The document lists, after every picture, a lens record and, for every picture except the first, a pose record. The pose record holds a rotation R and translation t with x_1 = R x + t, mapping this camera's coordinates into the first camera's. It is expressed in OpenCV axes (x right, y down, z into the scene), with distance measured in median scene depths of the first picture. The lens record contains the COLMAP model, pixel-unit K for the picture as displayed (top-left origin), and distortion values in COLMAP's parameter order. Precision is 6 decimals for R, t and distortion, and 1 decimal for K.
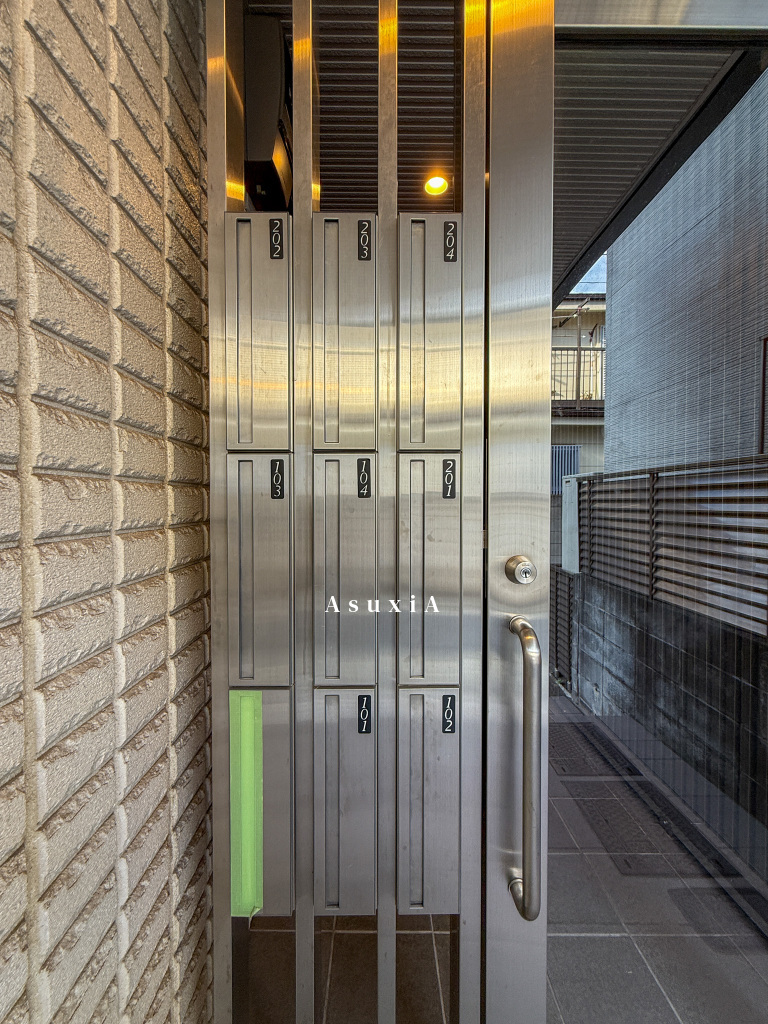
lens RADIAL K [[423.0, 0, 384.0], [0, 423.0, 512.0], [0, 0, 1]] dist [-0.001016, -0.000102]
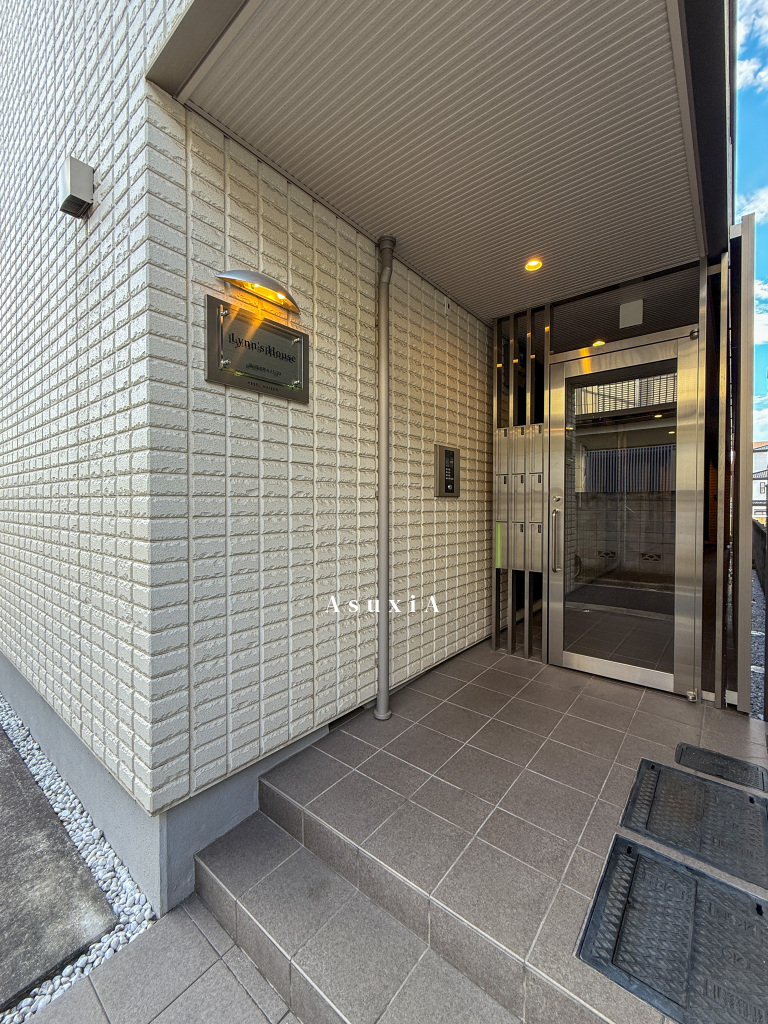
lens RADIAL K [[423.0, 0, 384.0], [0, 423.0, 512.0], [0, 0, 1]] dist [-0.001016, -0.000102]
pose [[0.767526, 0.010440, -0.640933, 2.431925], [-0.013683, 0.999906, -0.000098, 0.419793], [0.640872, 0.008845, 0.767597, -4.928029]]
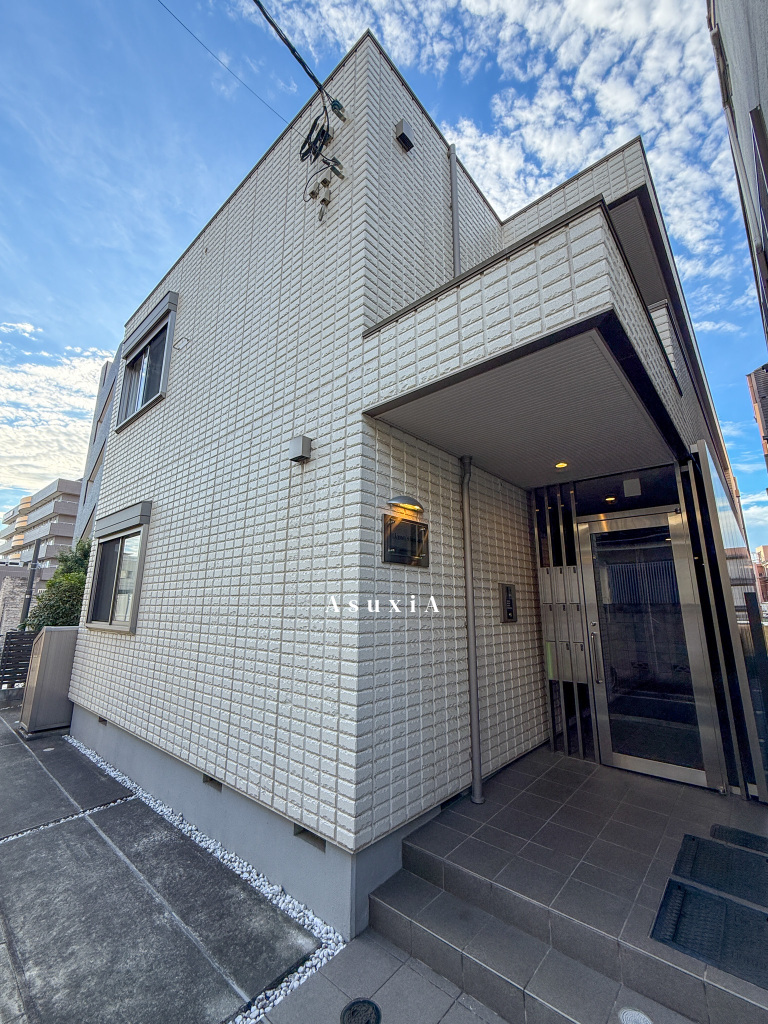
lens RADIAL K [[423.0, 0, 384.0], [0, 423.0, 512.0], [0, 0, 1]] dist [-0.001016, -0.000102]
pose [[0.742427, -0.145980, -0.653829, 3.028510], [-0.016721, 0.971628, -0.235921, 0.094421], [0.669719, 0.186086, 0.718922, -7.415031]]
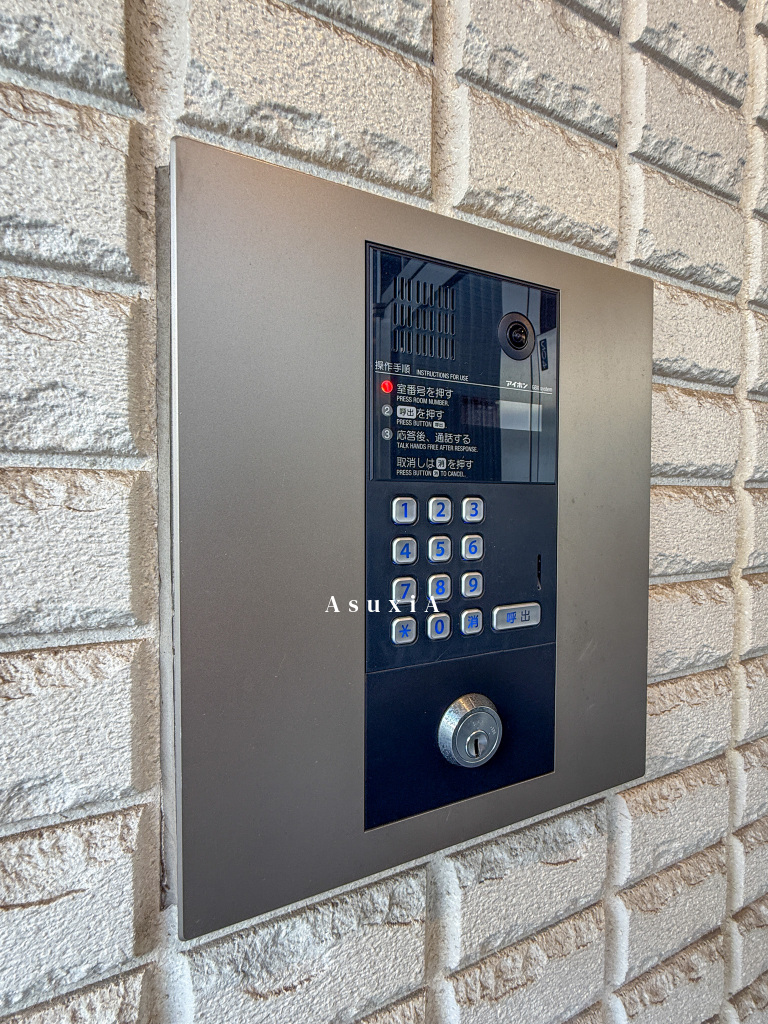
lens RADIAL K [[423.0, 0, 384.0], [0, 423.0, 512.0], [0, 0, 1]] dist [-0.001016, -0.000102]
pose [[0.373214, 0.022184, -0.927480, -0.319554], [-0.021613, 0.999651, 0.015213, -0.206105], [0.927493, 0.014368, 0.373563, 0.043243]]
